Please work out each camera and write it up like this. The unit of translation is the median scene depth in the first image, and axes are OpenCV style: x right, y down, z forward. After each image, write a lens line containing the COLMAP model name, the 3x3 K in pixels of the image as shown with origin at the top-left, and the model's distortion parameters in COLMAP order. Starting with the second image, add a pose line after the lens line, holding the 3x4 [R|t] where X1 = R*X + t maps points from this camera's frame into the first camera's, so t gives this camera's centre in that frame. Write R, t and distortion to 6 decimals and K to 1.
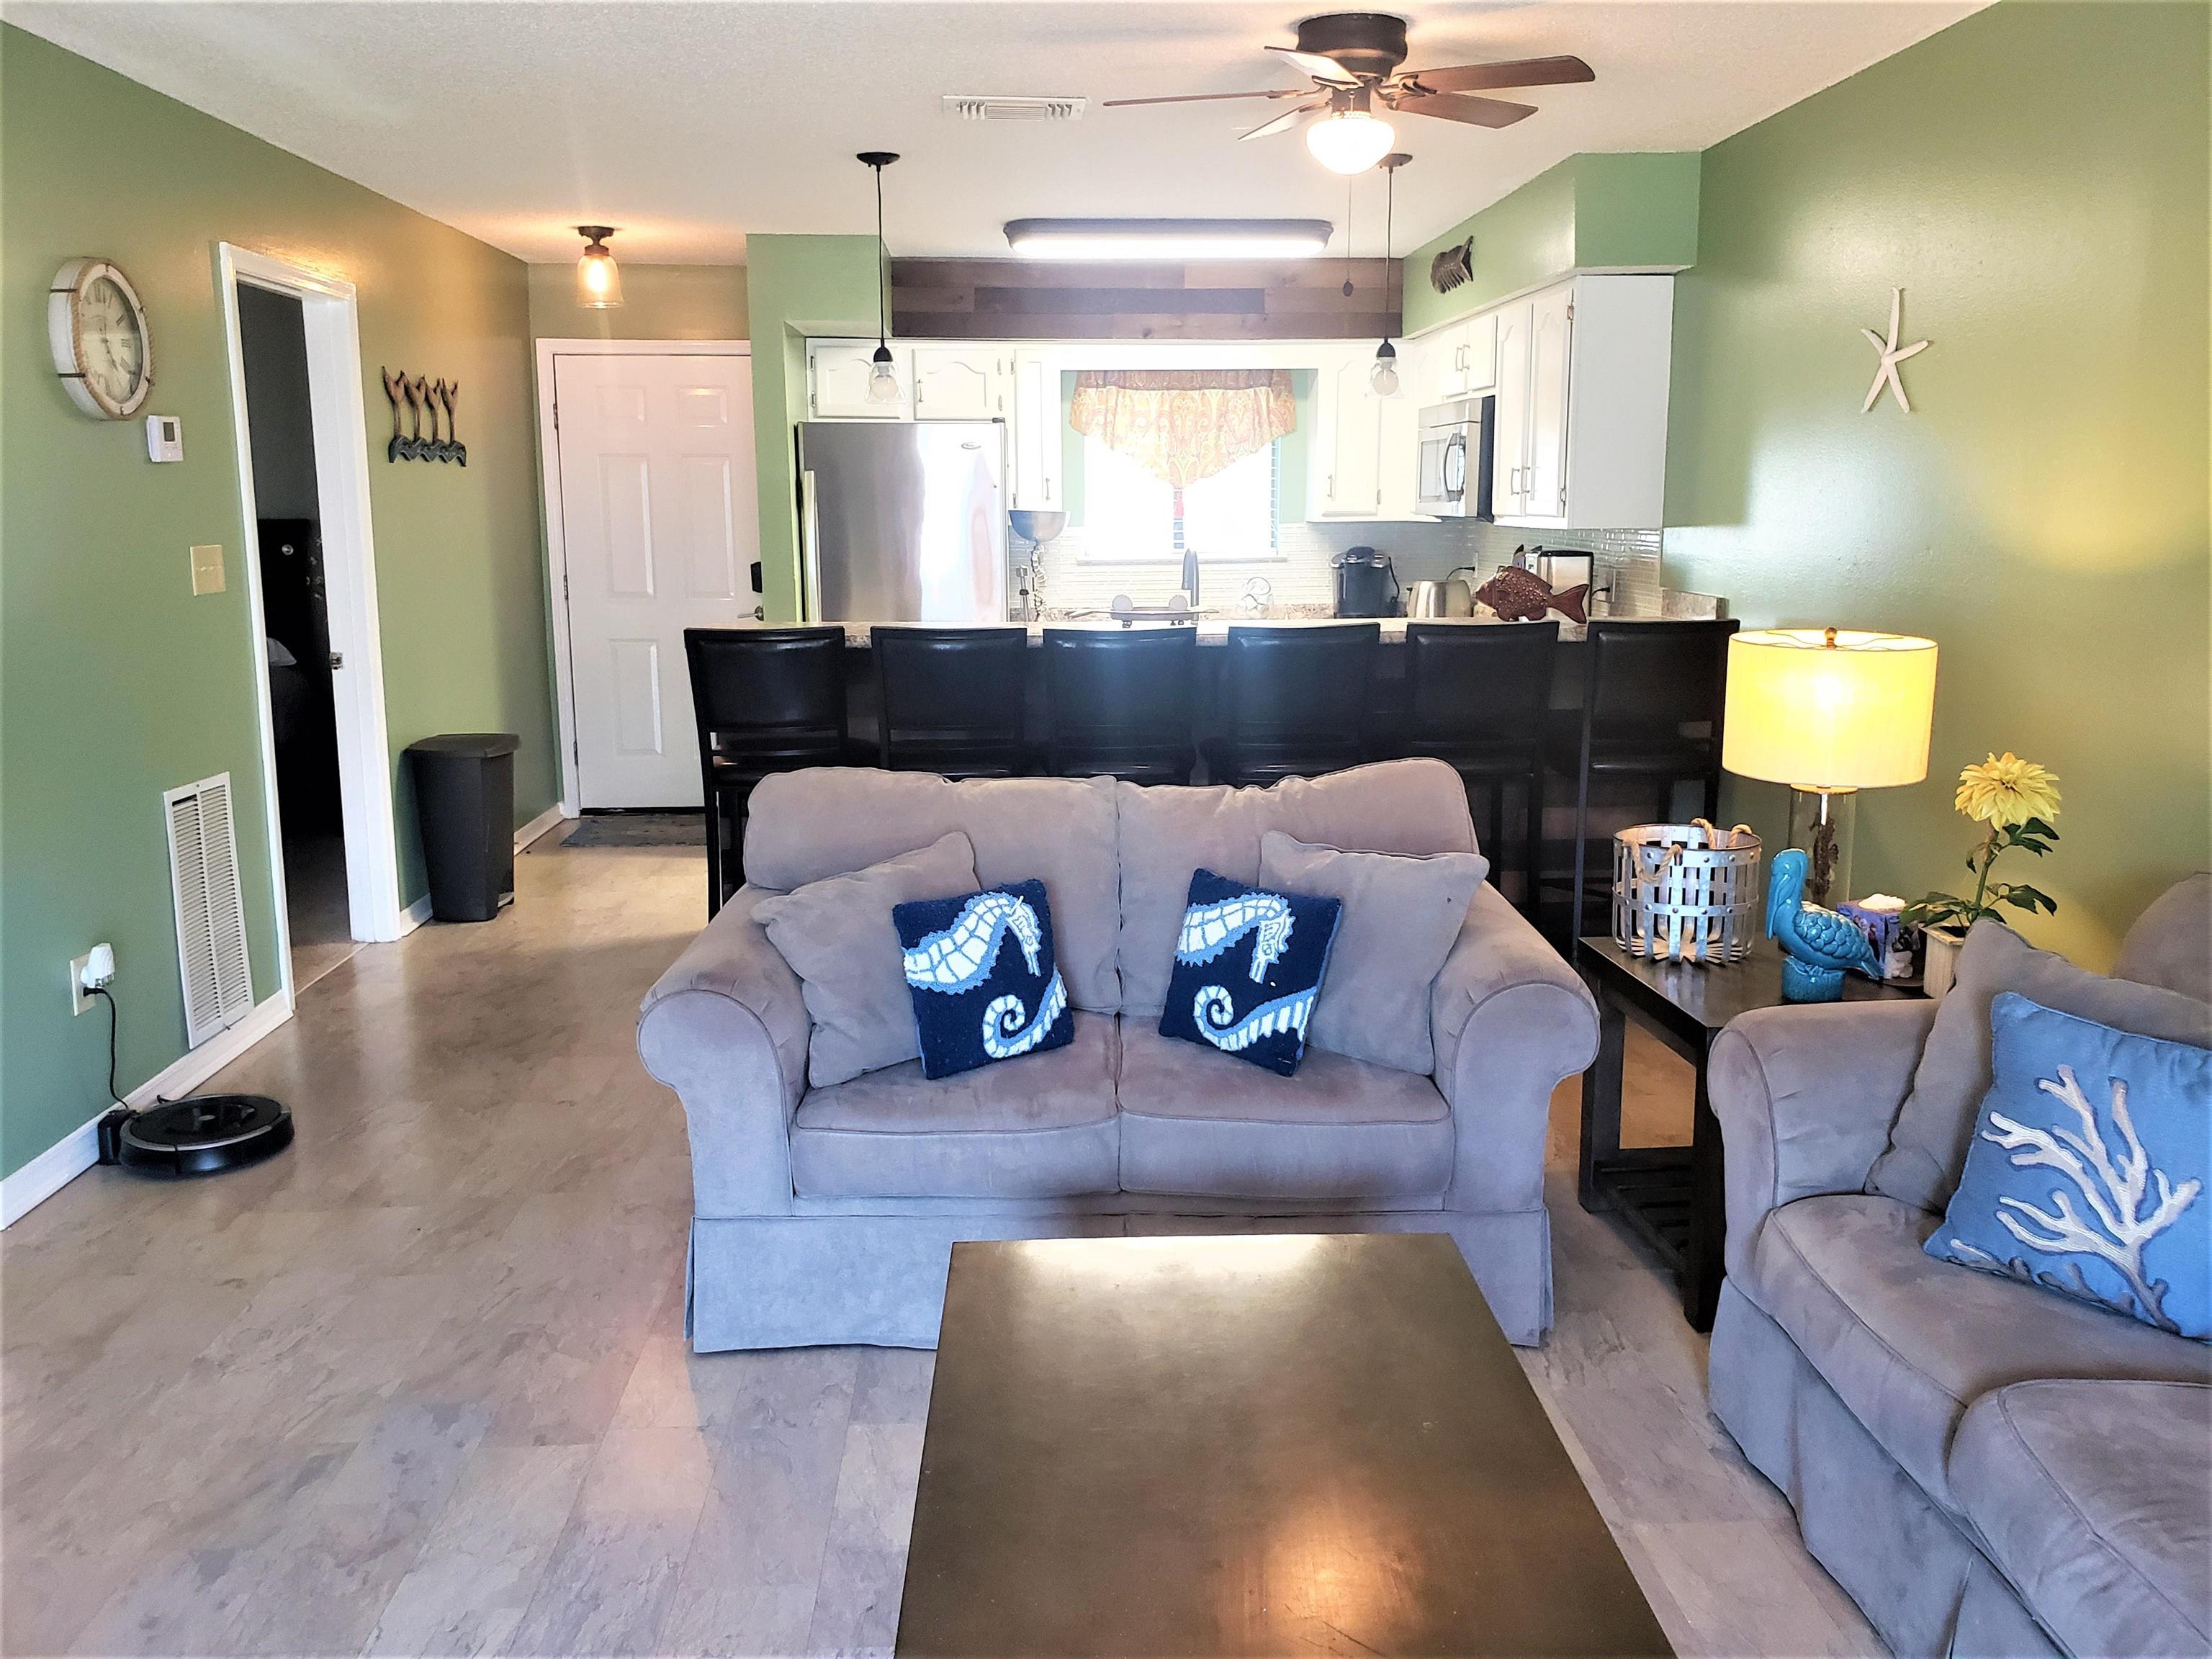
lens RADIAL K [[1766.1, 0, 1104.6], [0, 1766.1, 838.2], [0, 0, 1]] dist [0.039644, -0.045745]
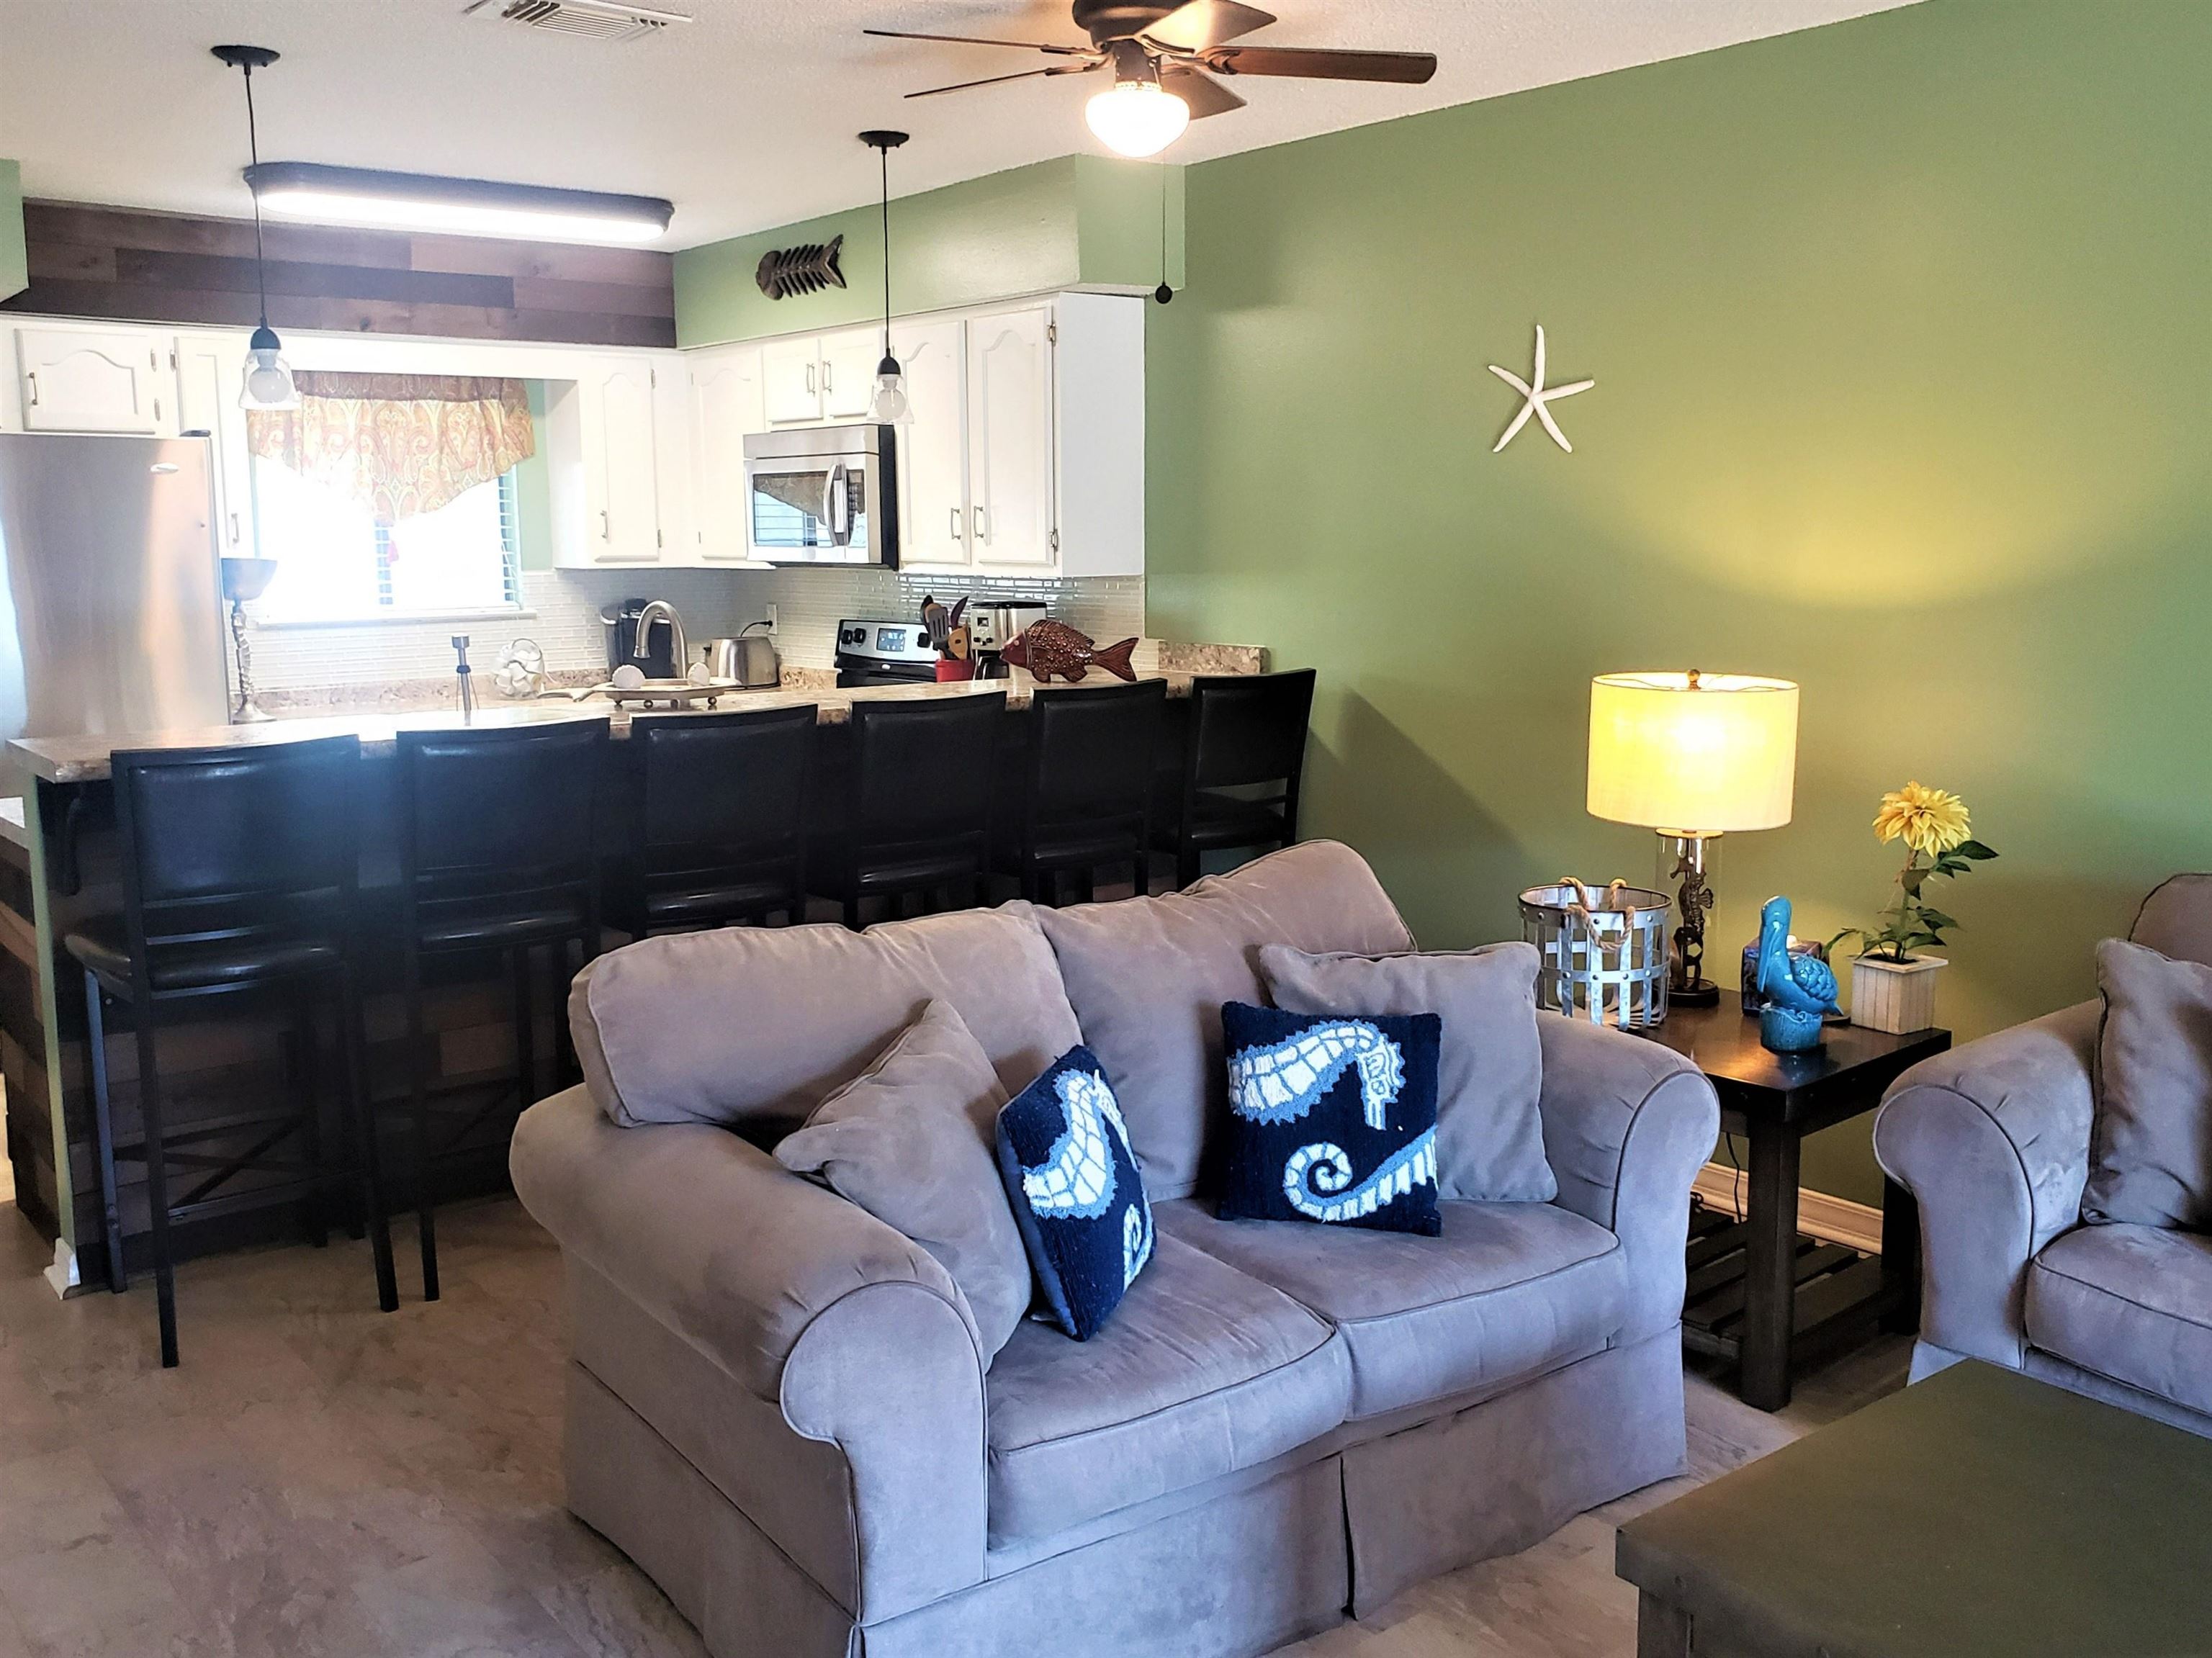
lens RADIAL K [[2021.9, 0, 1109.1], [0, 2021.9, 840.0], [0, 0, 1]] dist [-0.005797, 0.000000]
pose [[0.811504, -0.090060, 0.577365, -0.336764], [0.113801, 0.993491, -0.004981, -0.037724], [-0.573158, 0.069747, 0.816471, 0.187611]]
